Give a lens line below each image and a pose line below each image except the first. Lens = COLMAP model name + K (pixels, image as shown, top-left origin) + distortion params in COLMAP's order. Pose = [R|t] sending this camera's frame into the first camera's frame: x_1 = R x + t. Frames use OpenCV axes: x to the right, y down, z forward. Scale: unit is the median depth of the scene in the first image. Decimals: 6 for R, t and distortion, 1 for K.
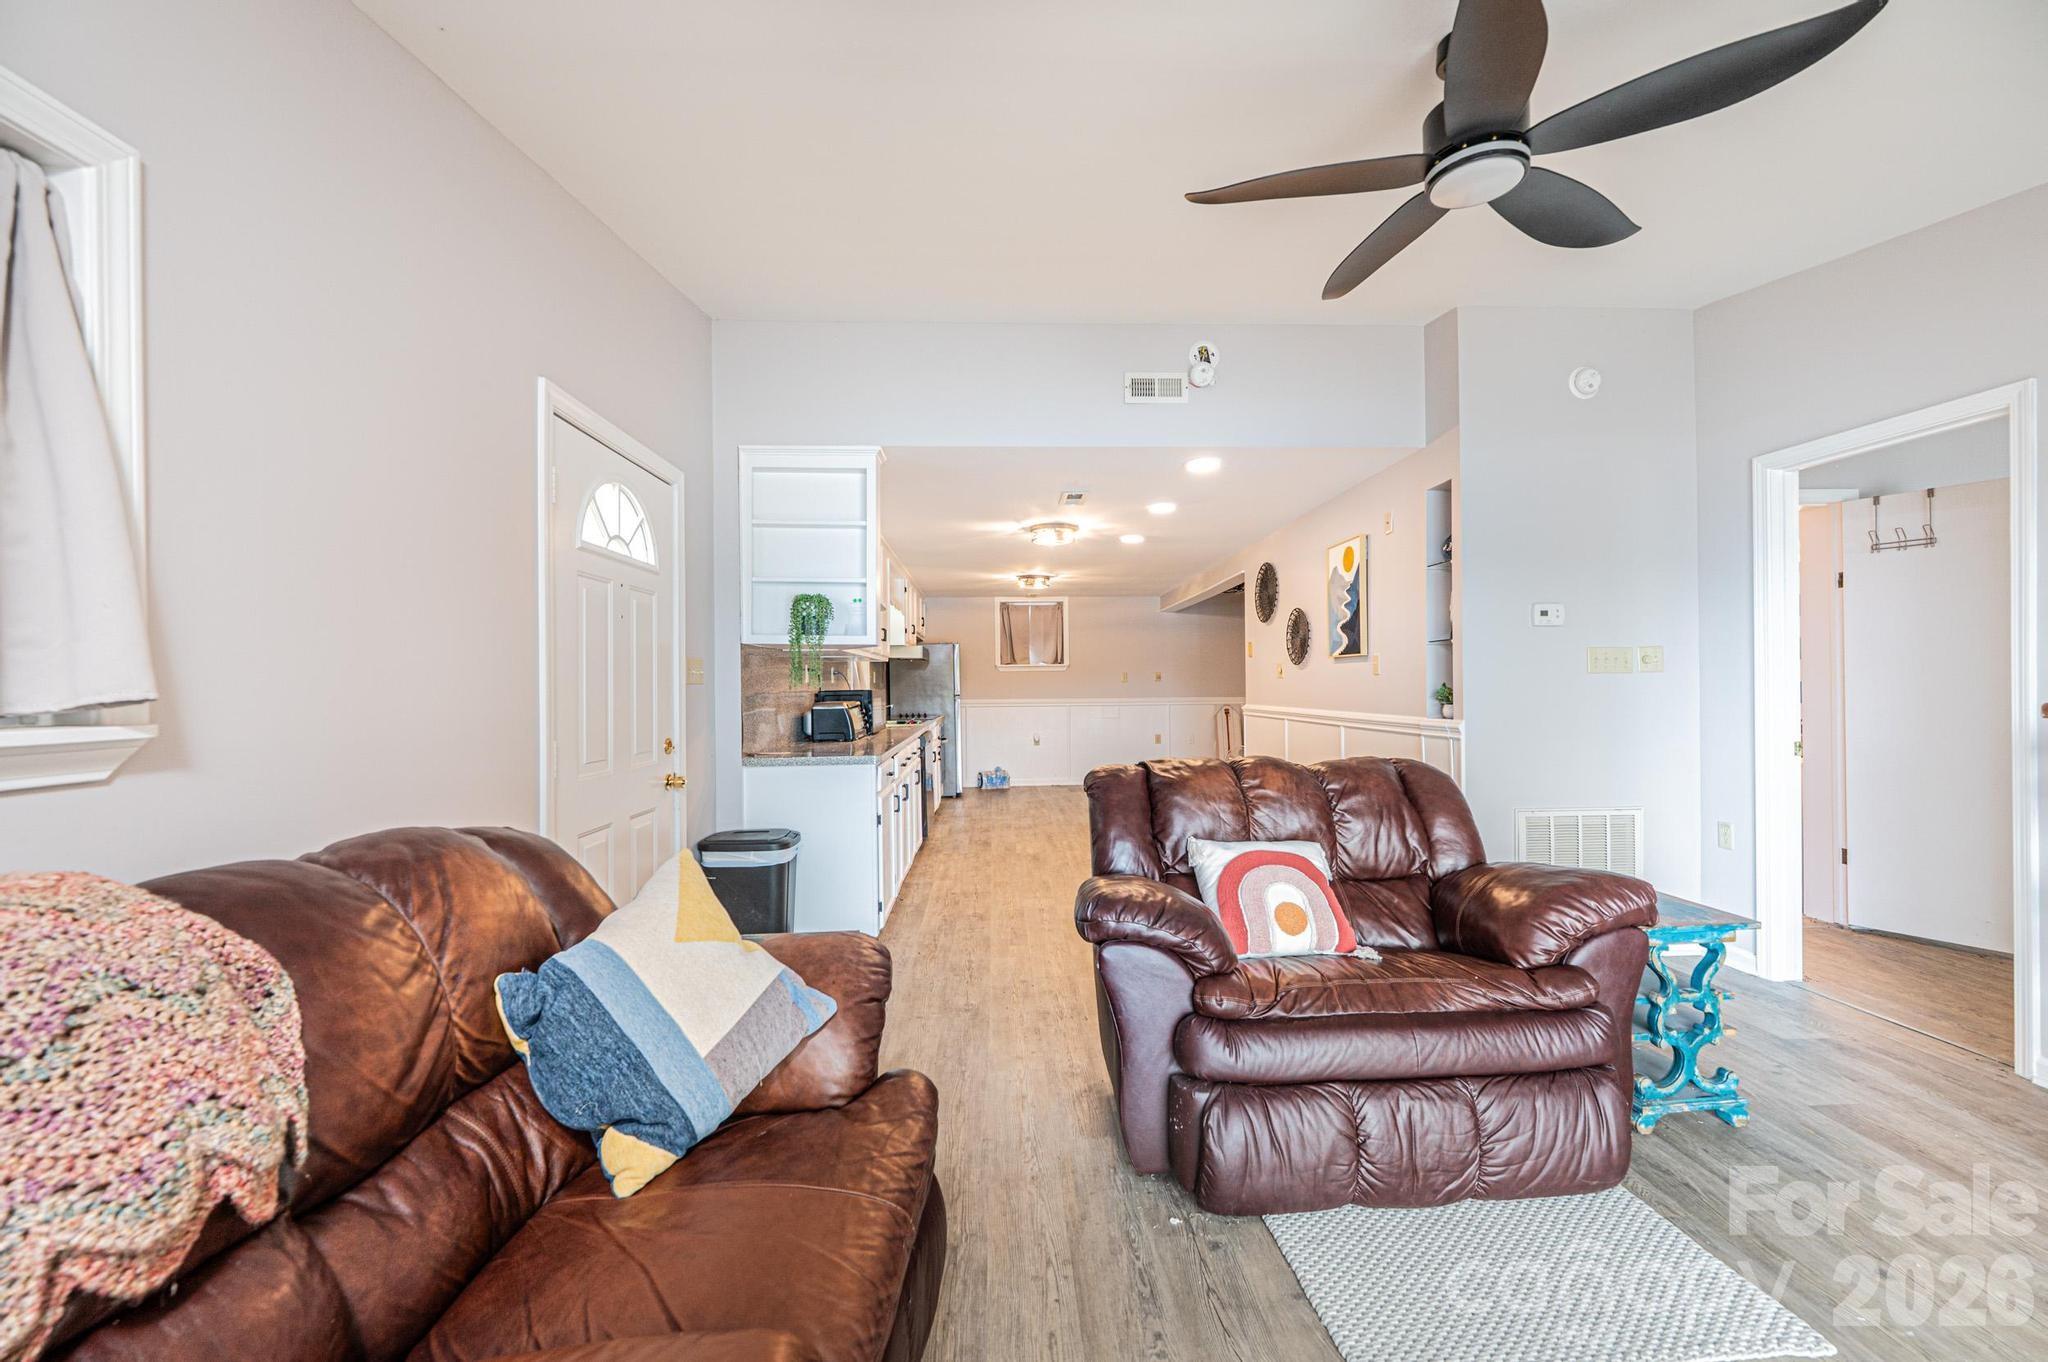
lens RADIAL K [[813.5, 0, 1026.2], [0, 813.5, 685.9], [0, 0, 1]] dist [-0.000751, 0.000022]
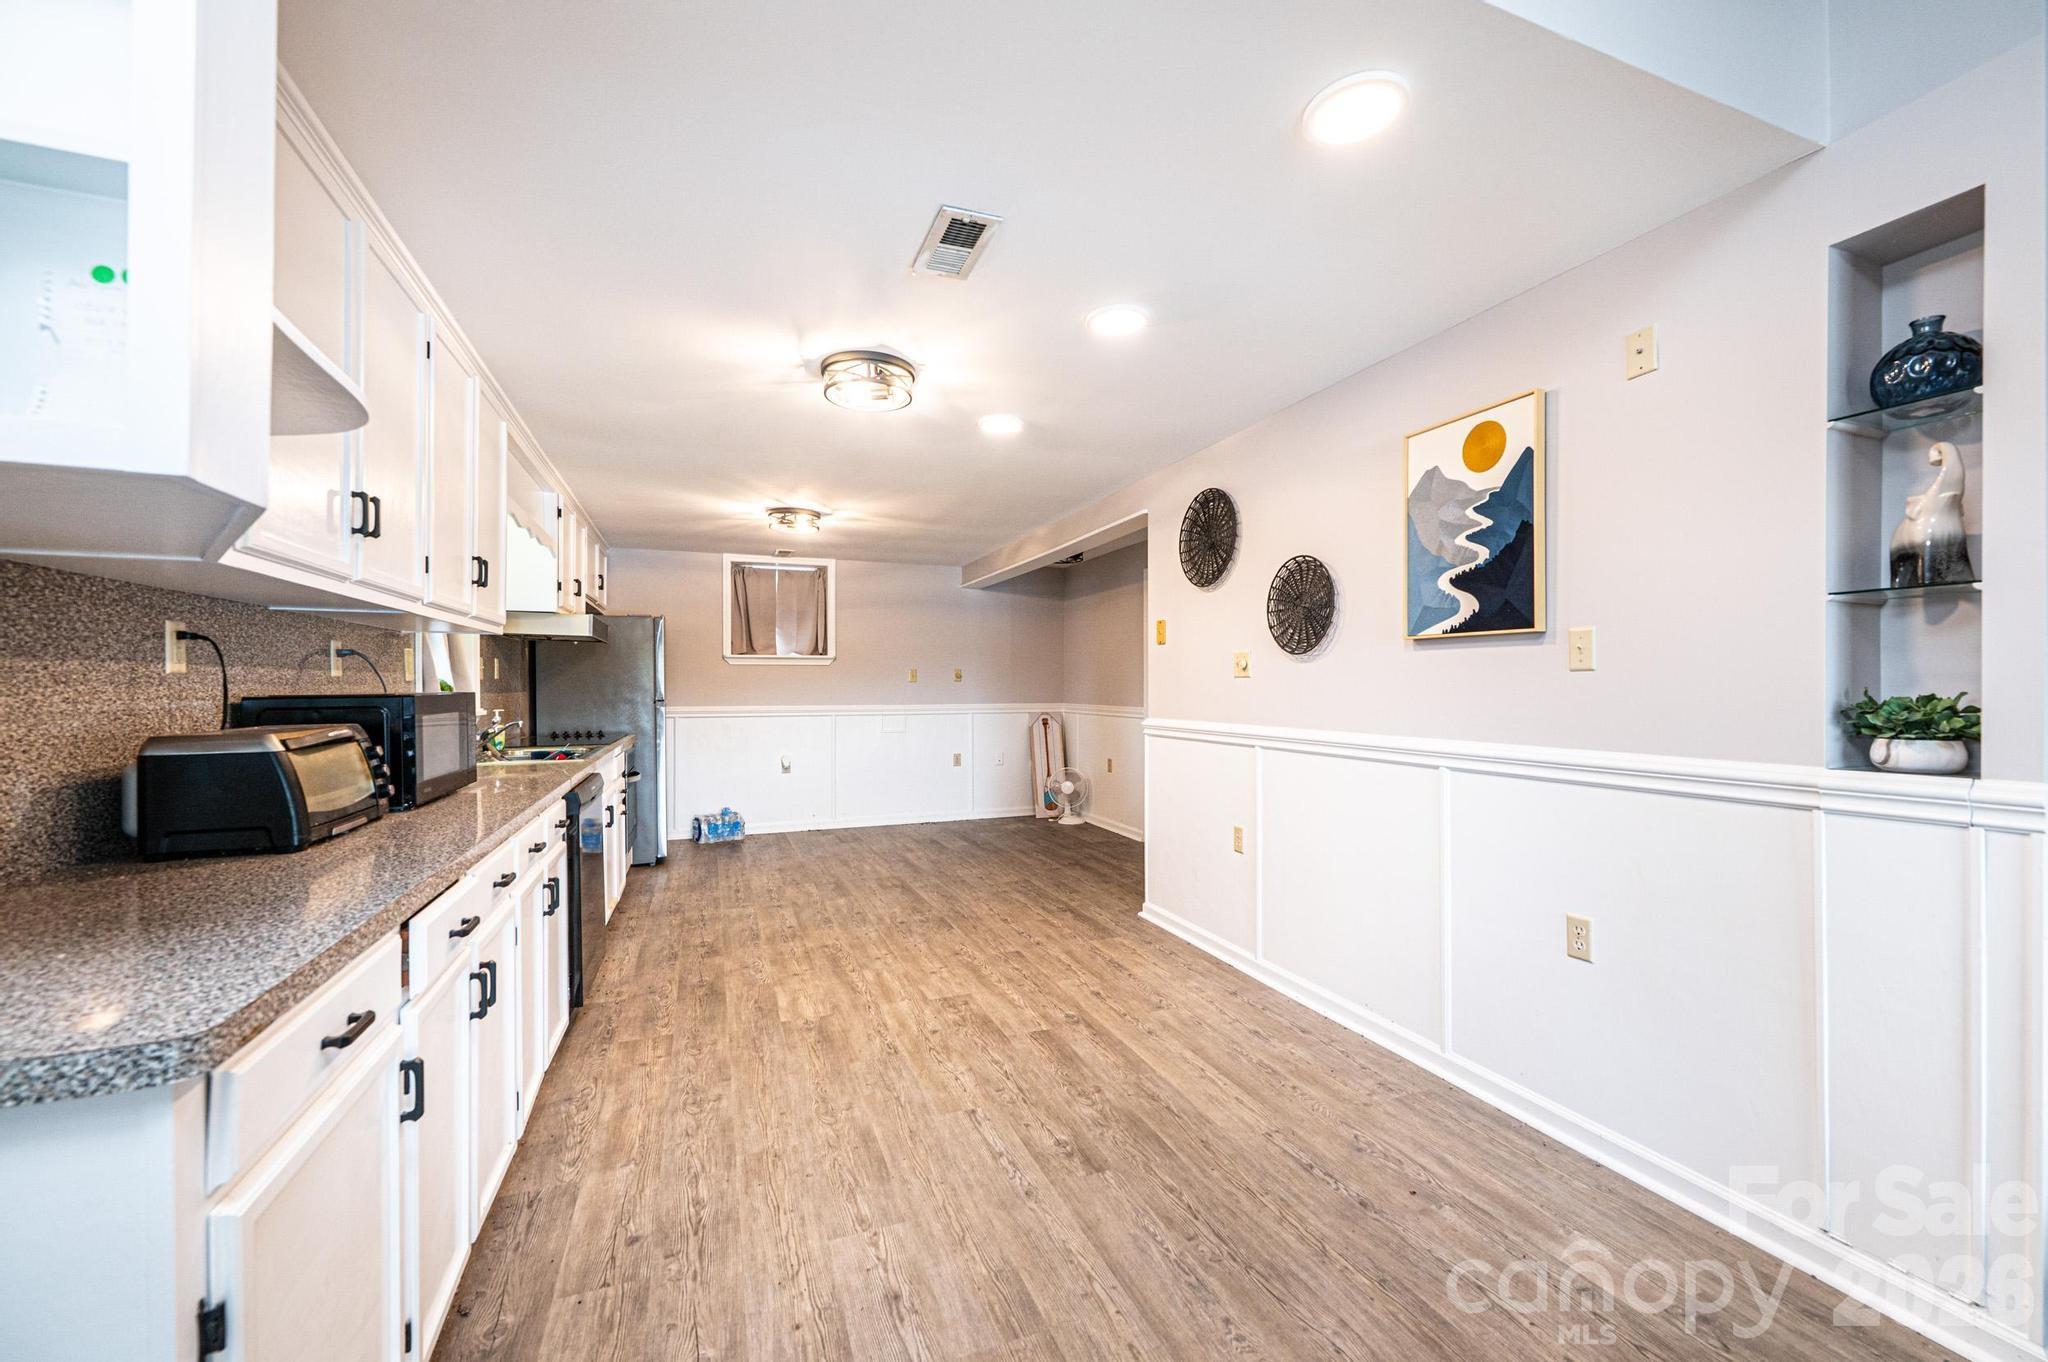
lens RADIAL K [[813.5, 0, 1026.7], [0, 813.5, 684.3], [0, 0, 1]] dist [-0.000751, 0.000022]
pose [[0.944747, 0.008360, 0.327692, -0.033928], [-0.007218, 0.999963, -0.004701, -0.000255], [-0.327720, 0.002076, 0.944773, 0.463909]]
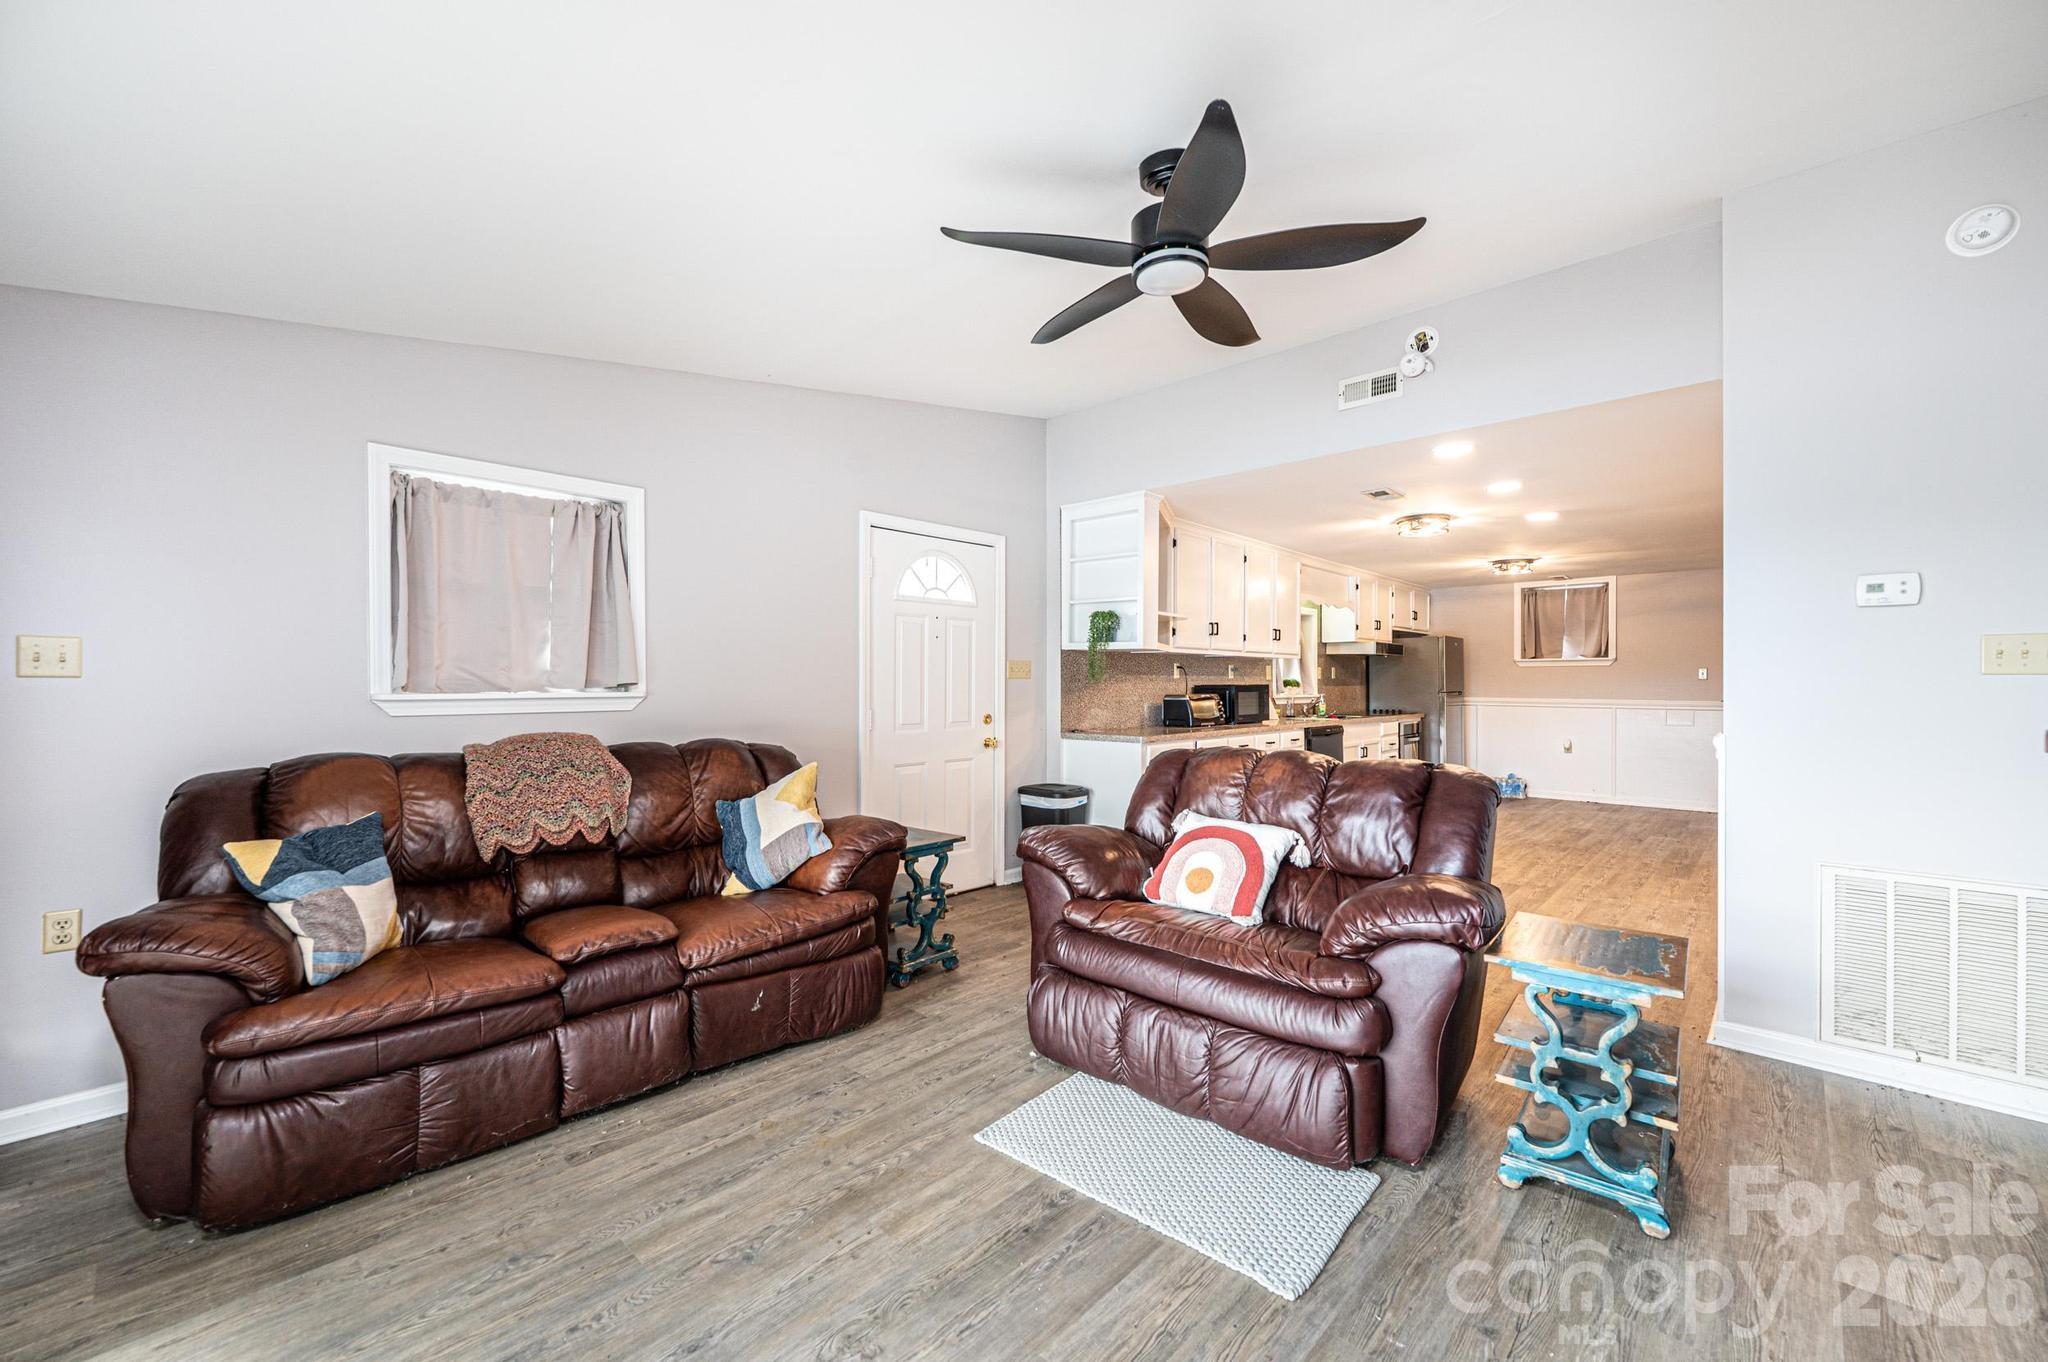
lens RADIAL K [[813.5, 0, 1028.9], [0, 813.5, 683.5], [0, 0, 1]] dist [-0.000751, 0.000022]
pose [[0.699634, 0.013096, -0.714382, 0.368416], [-0.009572, 0.999914, 0.008956, -0.003705], [0.714438, 0.000572, 0.699699, -0.004303]]
